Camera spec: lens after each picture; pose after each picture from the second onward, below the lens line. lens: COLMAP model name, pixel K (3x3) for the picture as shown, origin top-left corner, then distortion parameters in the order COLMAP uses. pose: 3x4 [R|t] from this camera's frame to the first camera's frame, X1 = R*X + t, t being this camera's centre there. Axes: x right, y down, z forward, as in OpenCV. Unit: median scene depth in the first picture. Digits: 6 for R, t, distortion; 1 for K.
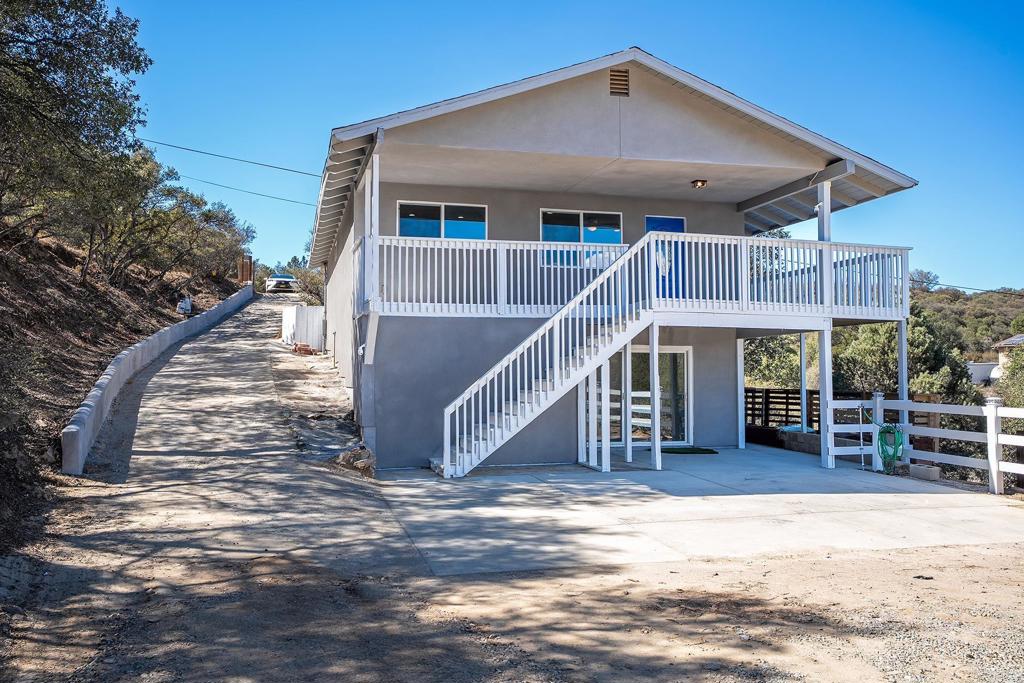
lens RADIAL K [[830.1, 0, 512.0], [0, 830.1, 341.5], [0, 0, 1]] dist [-0.006279, 0.074467]
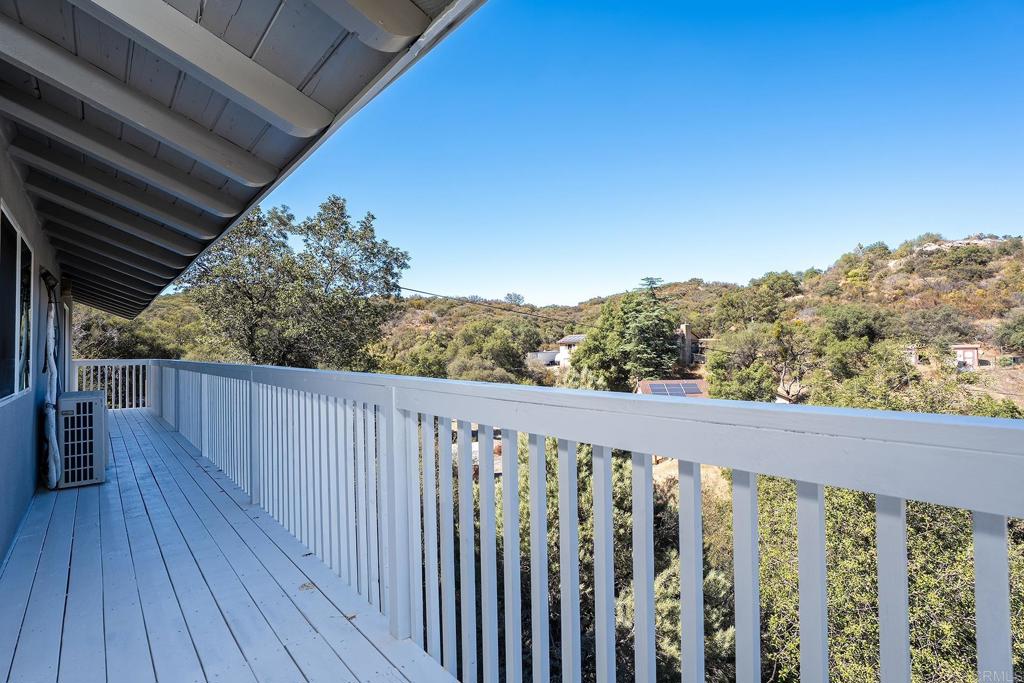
lens RADIAL K [[490.9, 0, 512.0], [0, 490.9, 341.5], [0, 0, 1]] dist [-0.013264, -0.000054]
pose [[0.898412, -0.006753, 0.439102, 0.413760], [-0.003334, 0.999748, 0.022195, -0.126515], [-0.439141, -0.021404, 0.898163, 1.063435]]
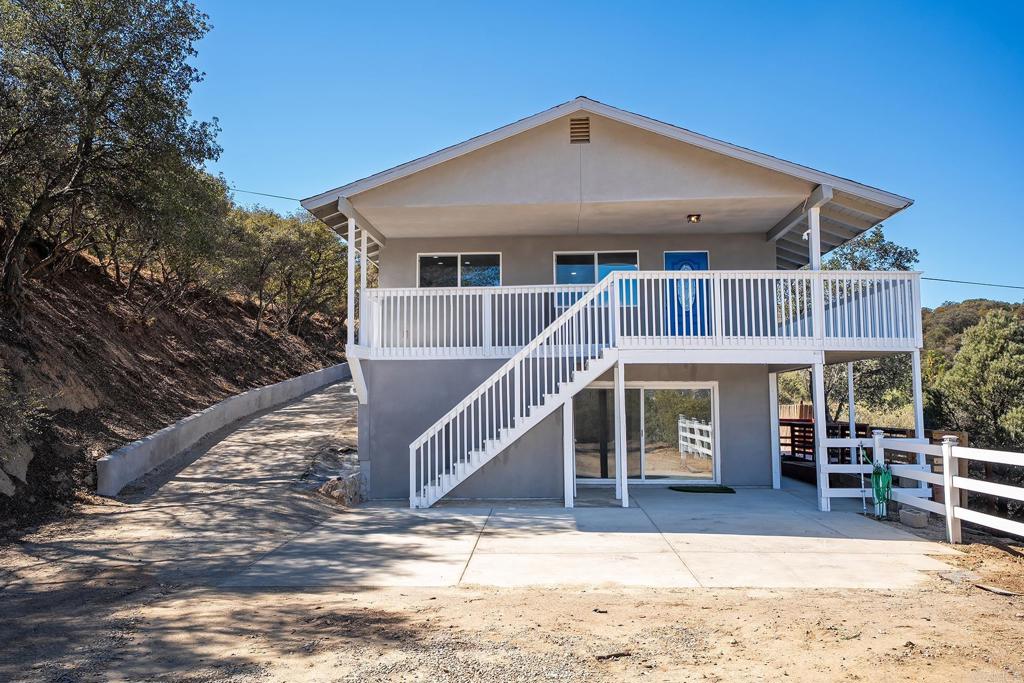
lens RADIAL K [[830.1, 0, 512.0], [0, 830.1, 341.5], [0, 0, 1]] dist [-0.006279, 0.074467]
pose [[0.953533, -0.029130, -0.299878, 0.333329], [0.017257, 0.998962, -0.042167, -0.005267], [0.300795, 0.035033, 0.953045, -0.006897]]
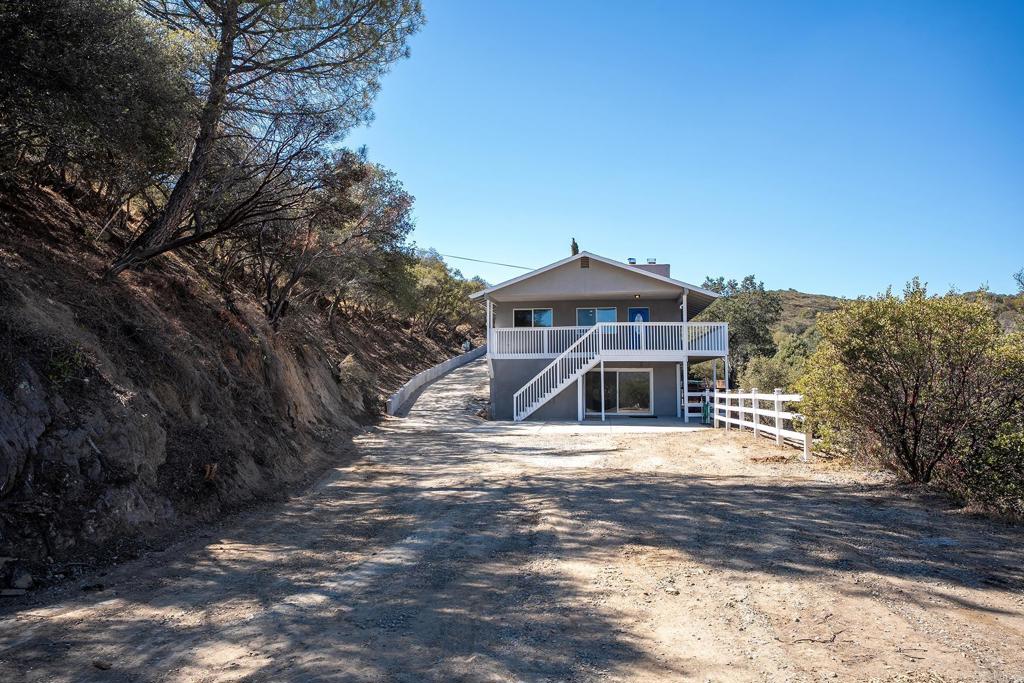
lens RADIAL K [[739.1, 0, 512.0], [0, 739.1, 341.5], [0, 0, 1]] dist [-0.007744, -0.001064]
pose [[0.927081, -0.025977, -0.373960, 0.699589], [0.017979, 0.999529, -0.024861, -0.026004], [0.374429, 0.016325, 0.927112, -1.039070]]
